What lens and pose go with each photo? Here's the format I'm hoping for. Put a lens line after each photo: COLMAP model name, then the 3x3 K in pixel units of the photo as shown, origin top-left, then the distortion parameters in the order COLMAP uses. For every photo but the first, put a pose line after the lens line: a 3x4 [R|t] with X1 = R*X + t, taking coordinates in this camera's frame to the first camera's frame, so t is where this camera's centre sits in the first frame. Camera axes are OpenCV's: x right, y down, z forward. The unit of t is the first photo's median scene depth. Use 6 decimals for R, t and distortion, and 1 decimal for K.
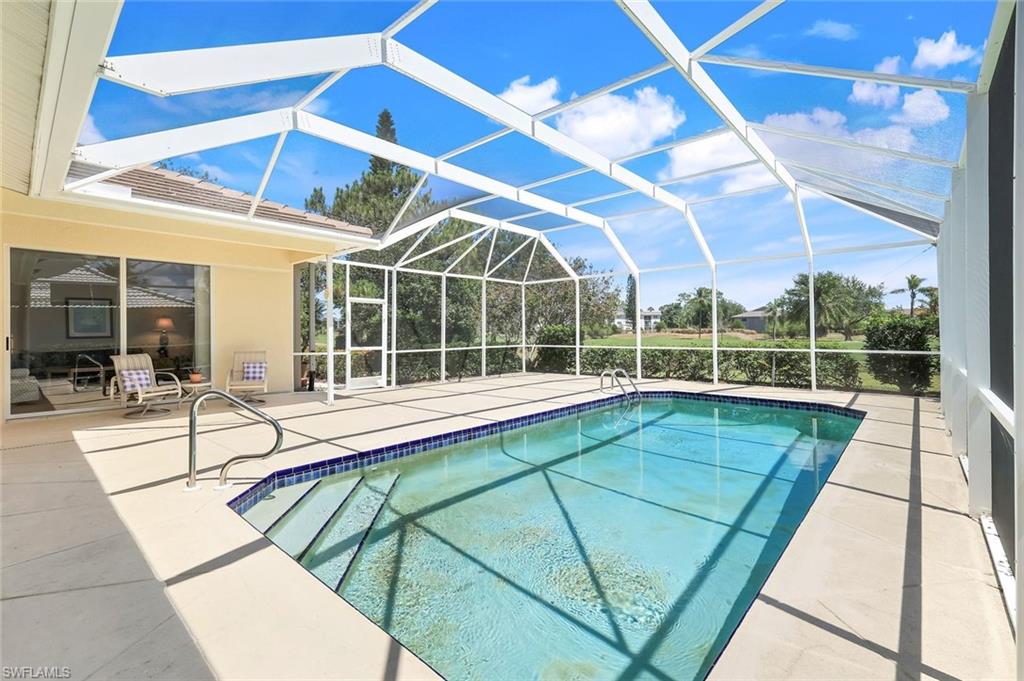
lens RADIAL K [[448.1, 0, 507.2], [0, 448.1, 333.1], [0, 0, 1]] dist [0.003704, 0.000524]
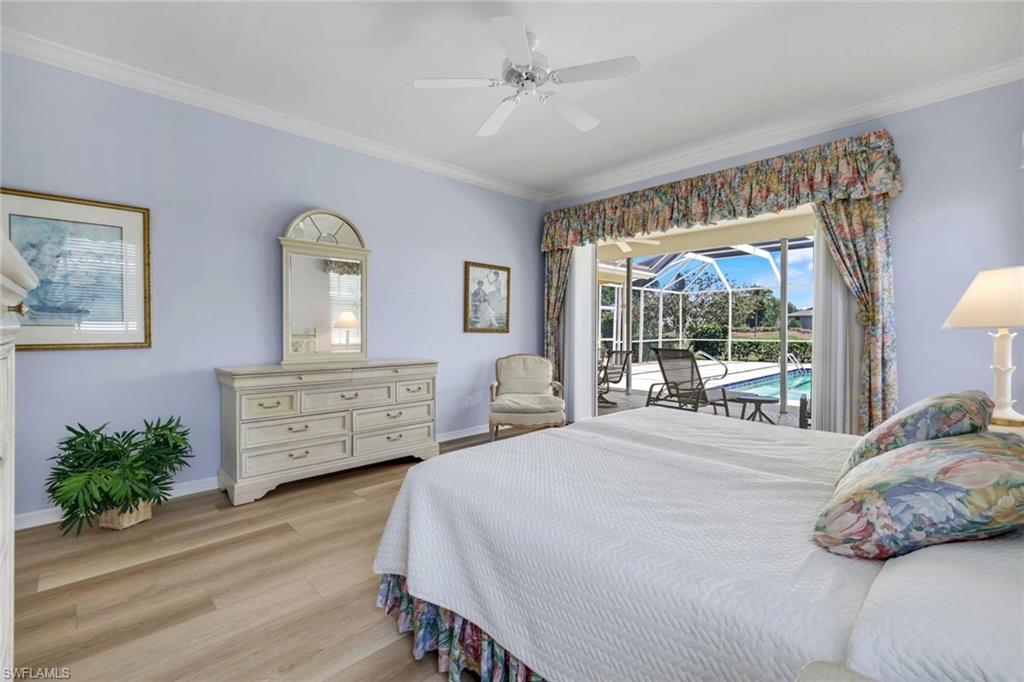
lens RADIAL K [[448.1, 0, 507.2], [0, 448.1, 333.6], [0, 0, 1]] dist [0.003704, 0.000524]
pose [[0.996850, 0.006905, -0.079015, -0.513158], [-0.006381, 0.999956, 0.006875, 0.006835], [0.079059, -0.006349, 0.996850, -0.525536]]
